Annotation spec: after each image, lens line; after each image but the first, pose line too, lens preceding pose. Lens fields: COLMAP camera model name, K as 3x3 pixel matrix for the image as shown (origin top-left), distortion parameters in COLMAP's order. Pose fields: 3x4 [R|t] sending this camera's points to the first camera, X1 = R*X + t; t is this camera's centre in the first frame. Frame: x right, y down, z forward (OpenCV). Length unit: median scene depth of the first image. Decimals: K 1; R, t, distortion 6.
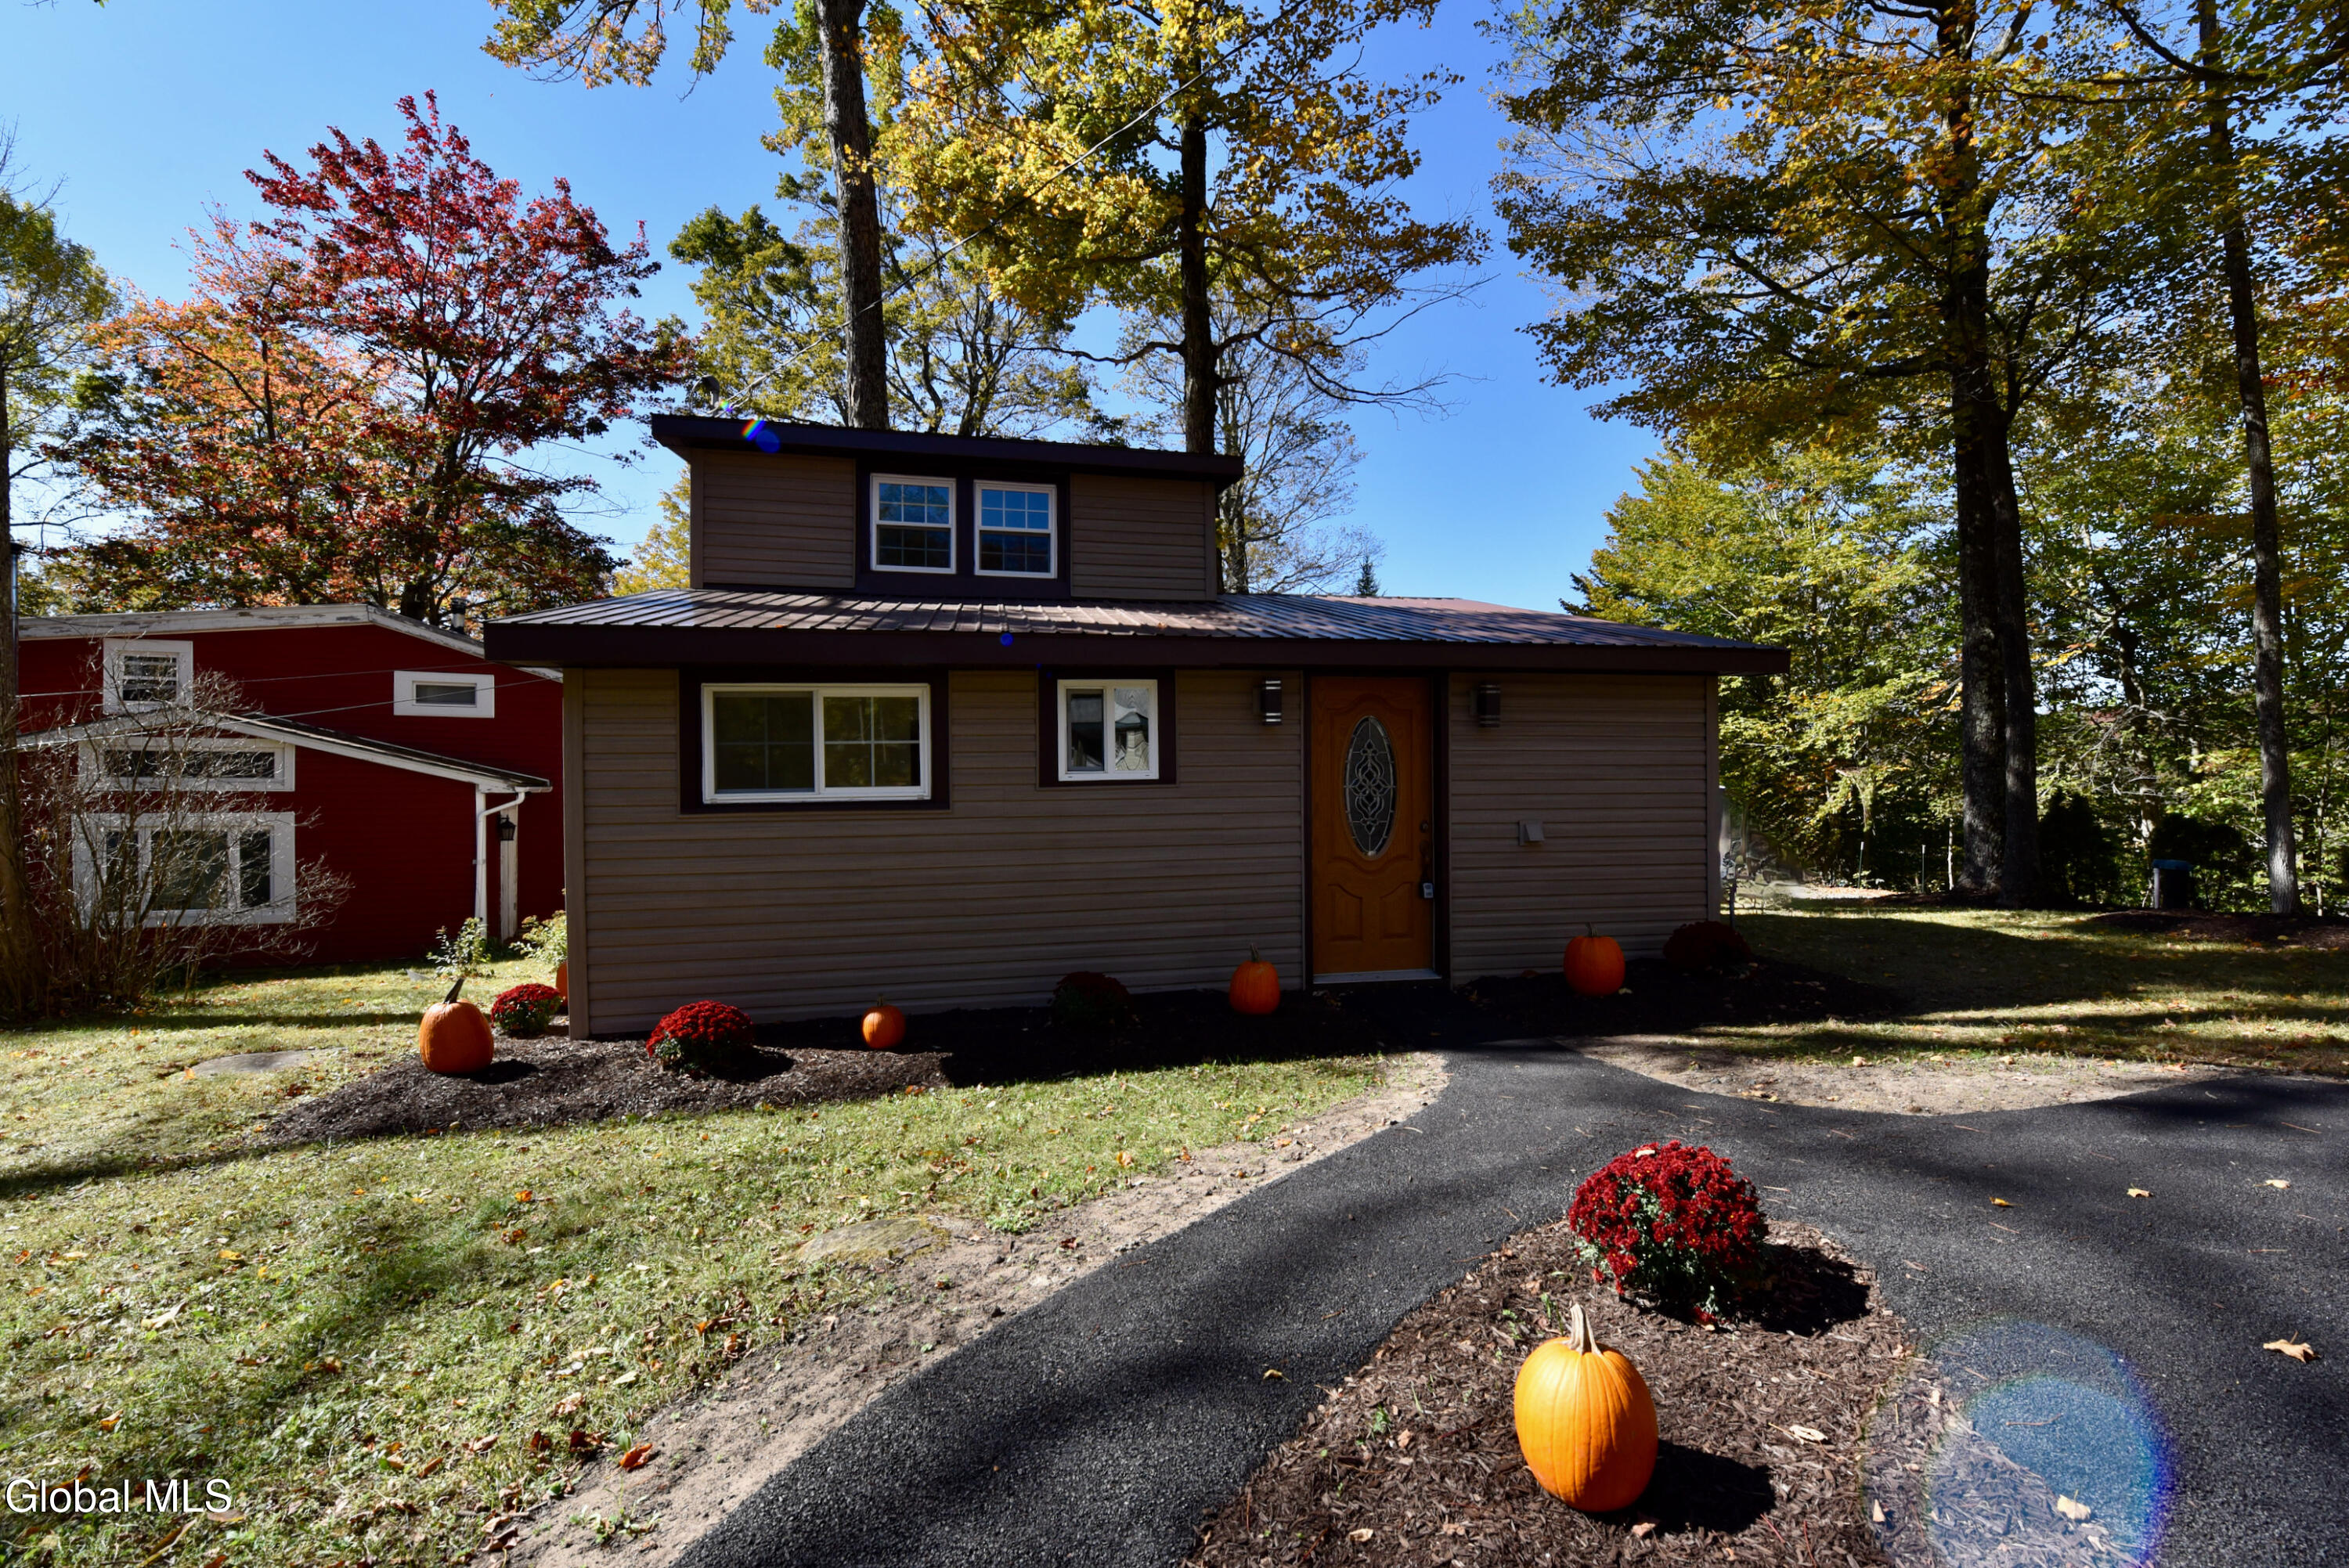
lens RADIAL K [[985.6, 0, 1174.5], [0, 985.6, 784.0], [0, 0, 1]] dist [-0.018629, -0.000801]
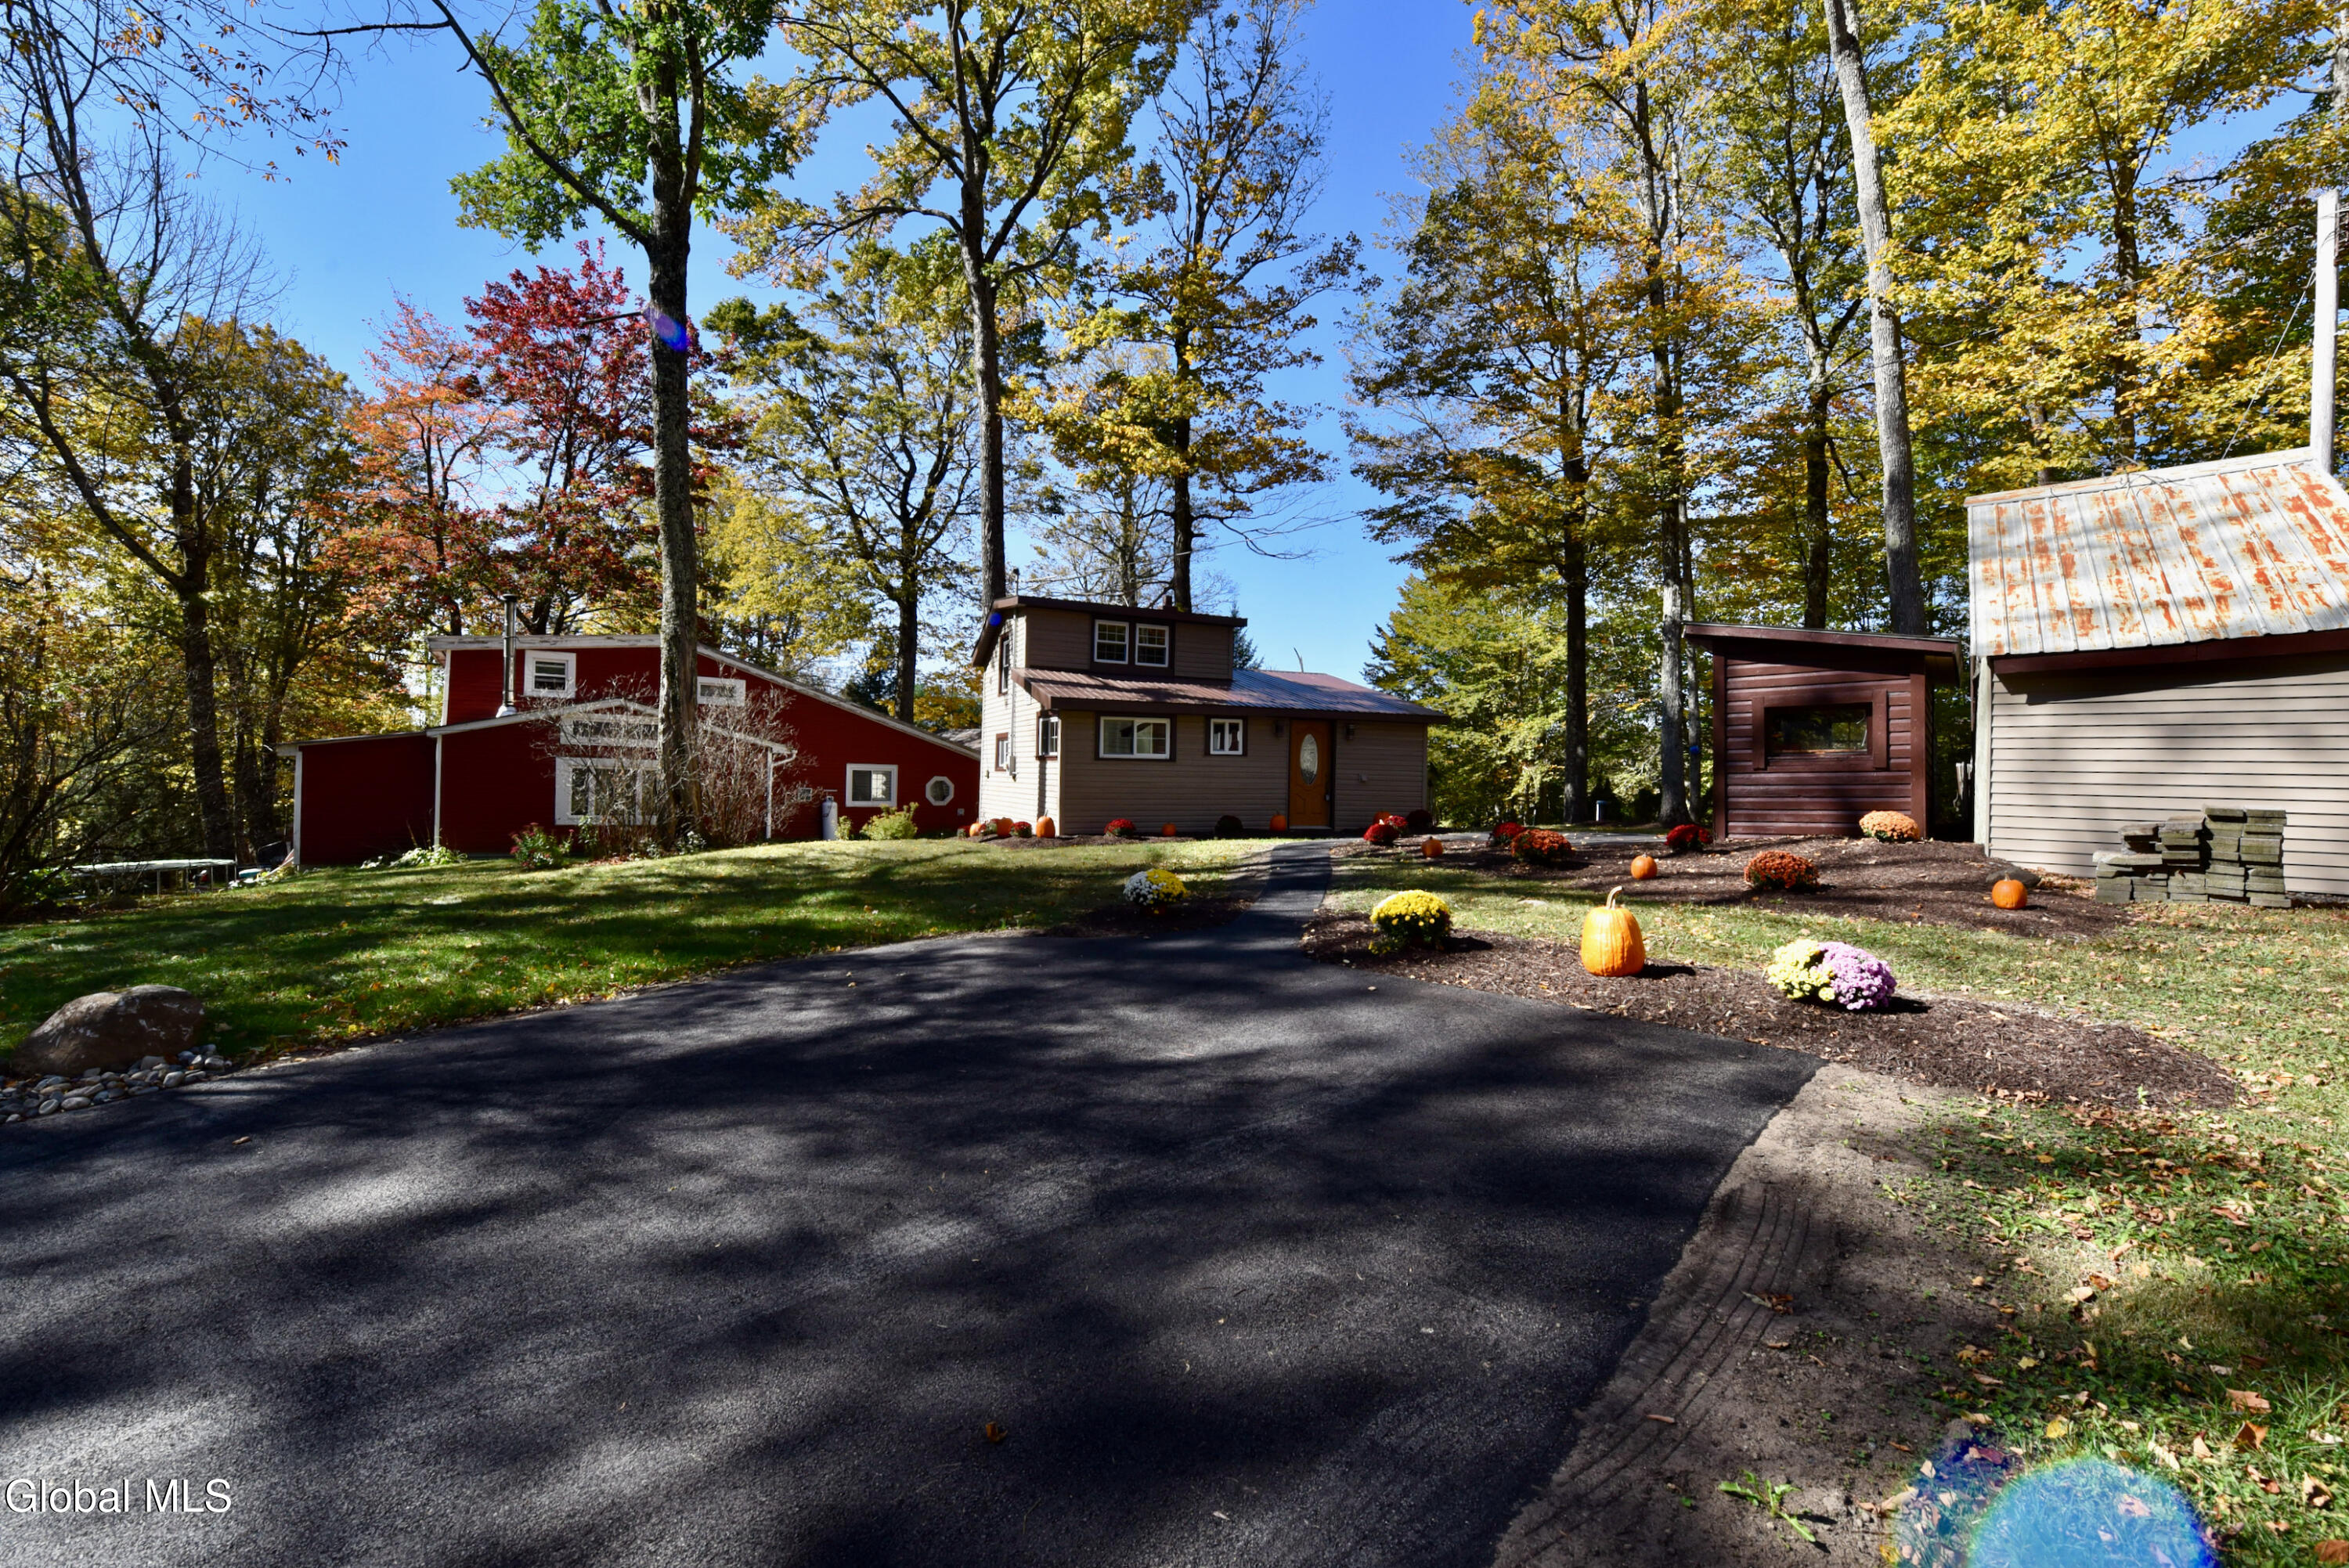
lens RADIAL K [[985.6, 0, 1174.5], [0, 985.6, 784.0], [0, 0, 1]] dist [-0.018629, -0.000801]
pose [[0.980607, 0.026684, 0.194159, -0.353704], [-0.028868, 0.999548, 0.008429, 0.028932], [-0.193846, -0.013871, 0.980934, -0.822058]]
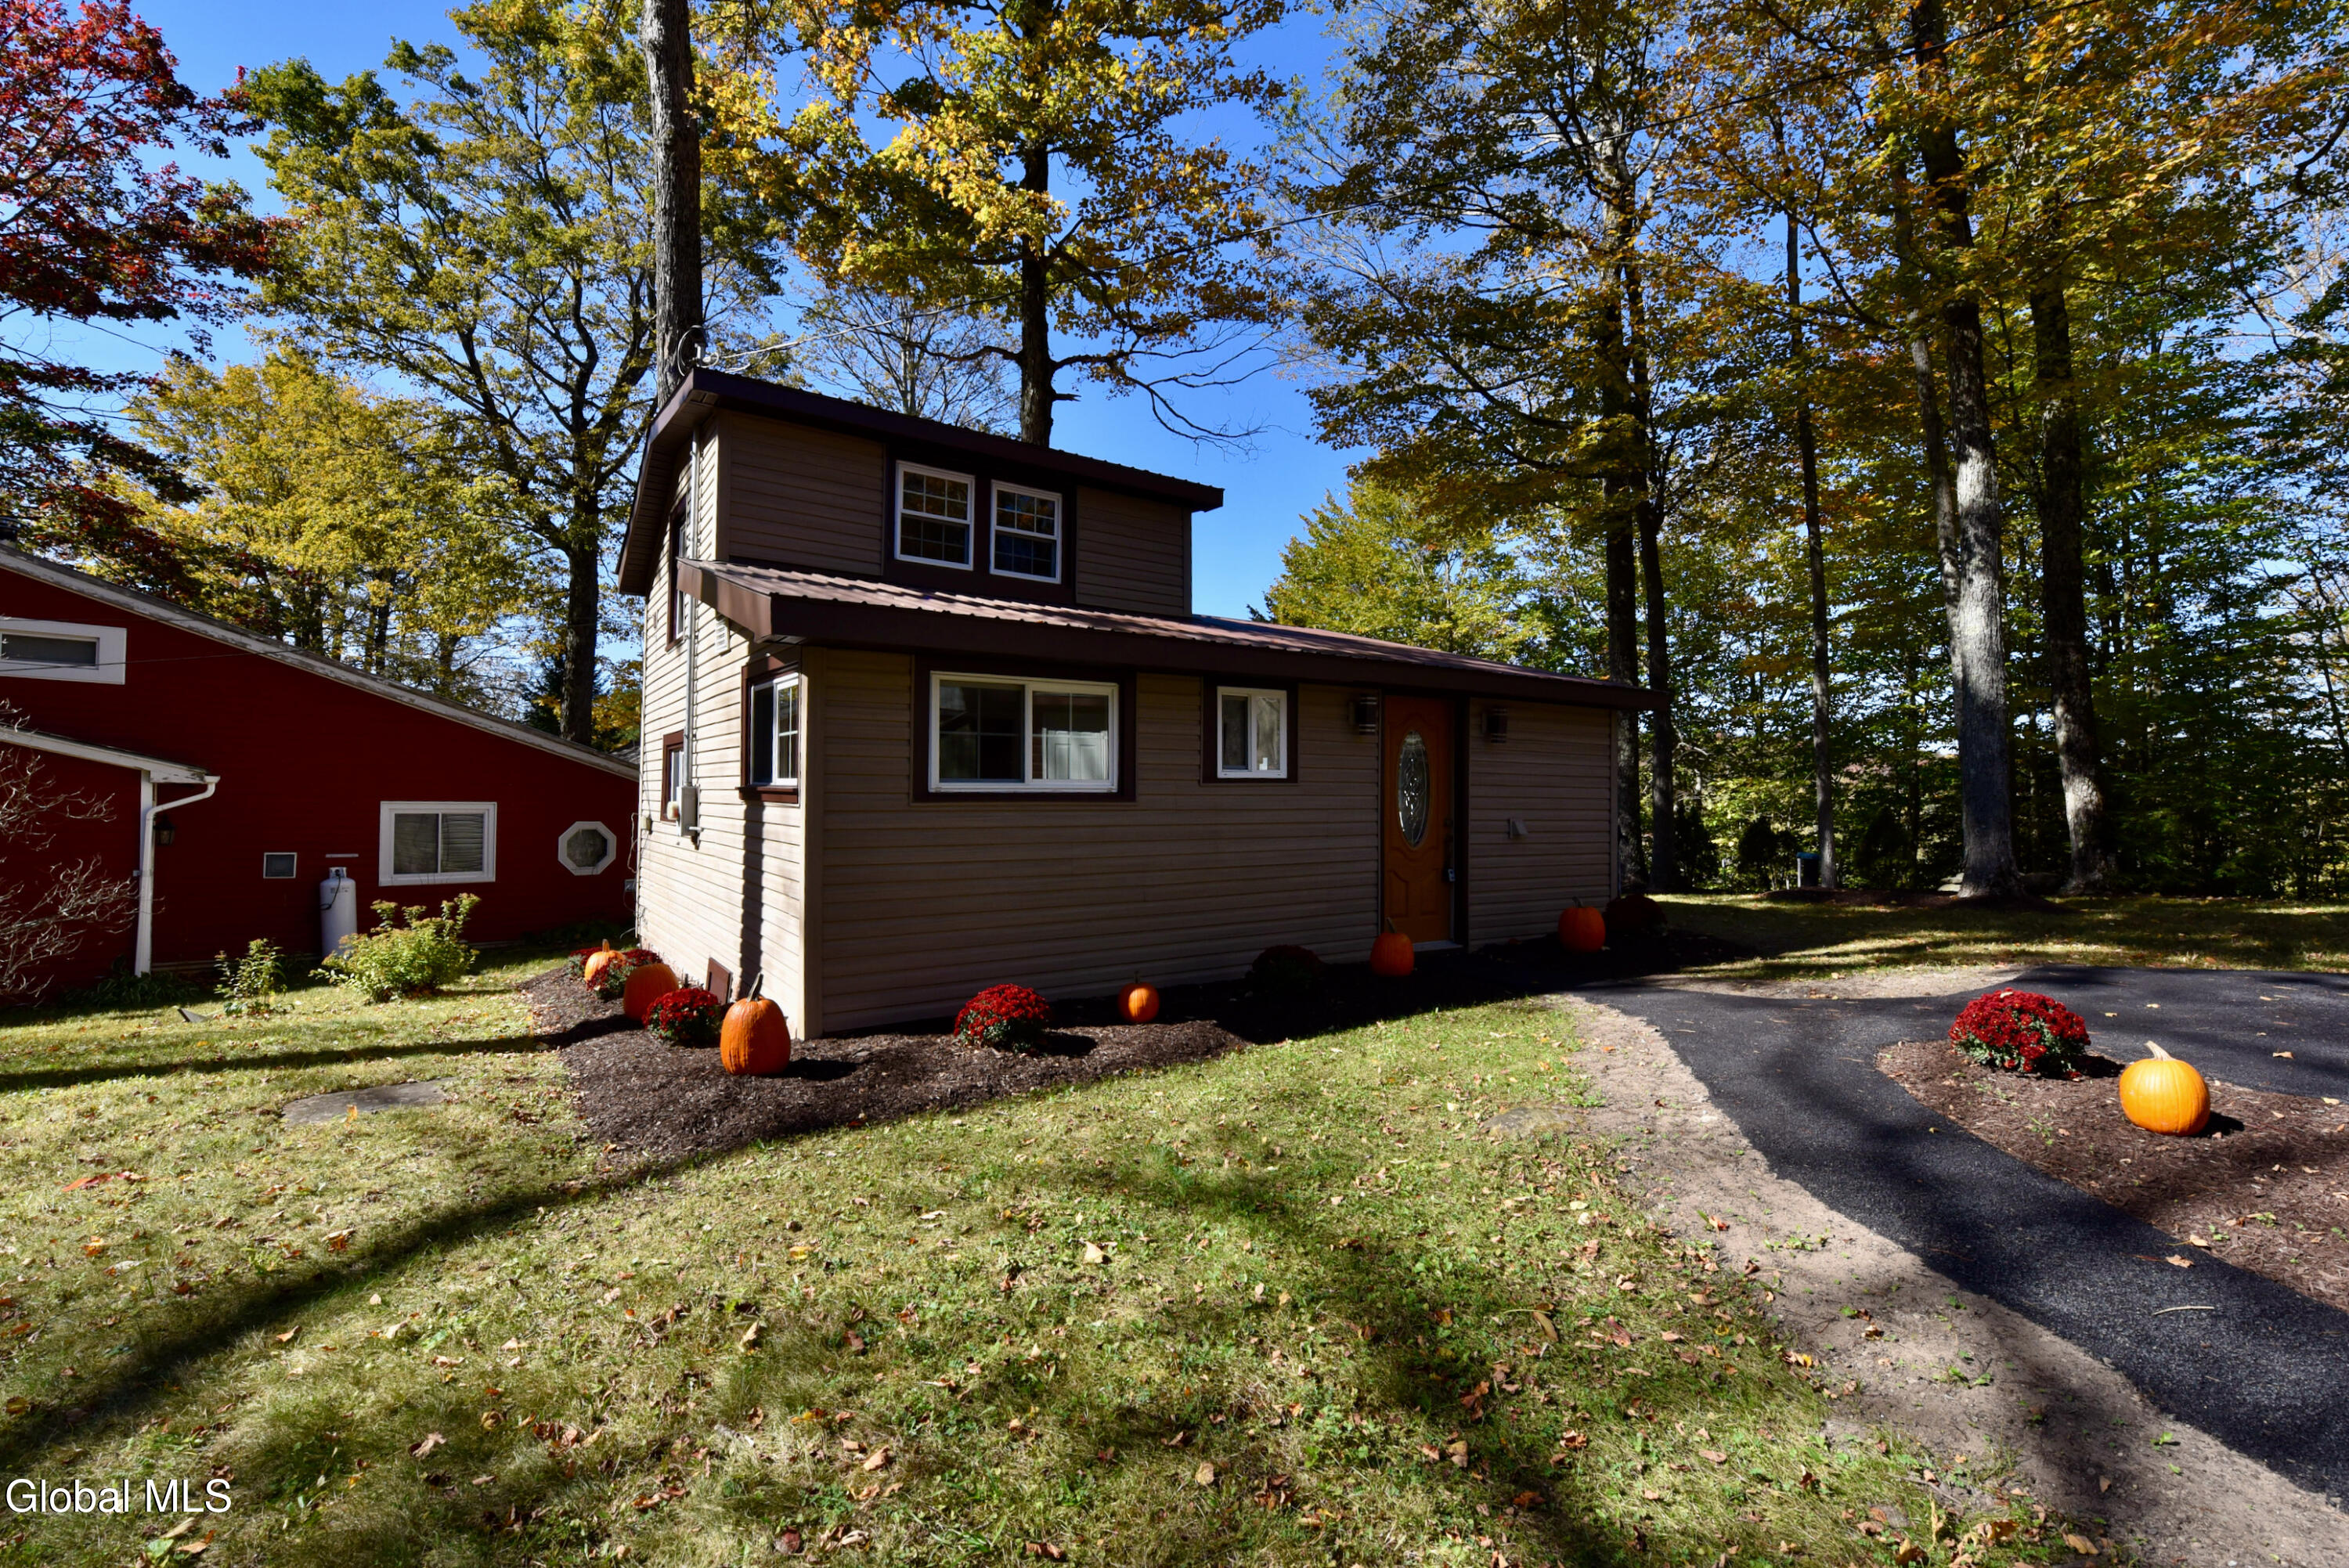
lens RADIAL K [[1019.0, 0, 1139.2], [0, 1019.0, 782.7], [0, 0, 1]] dist [-0.018960, -0.000180]
pose [[0.928384, 0.020455, 0.371058, -0.282921], [-0.015360, 0.999743, -0.016682, 0.010330], [-0.371304, 0.009788, 0.928460, -0.013250]]
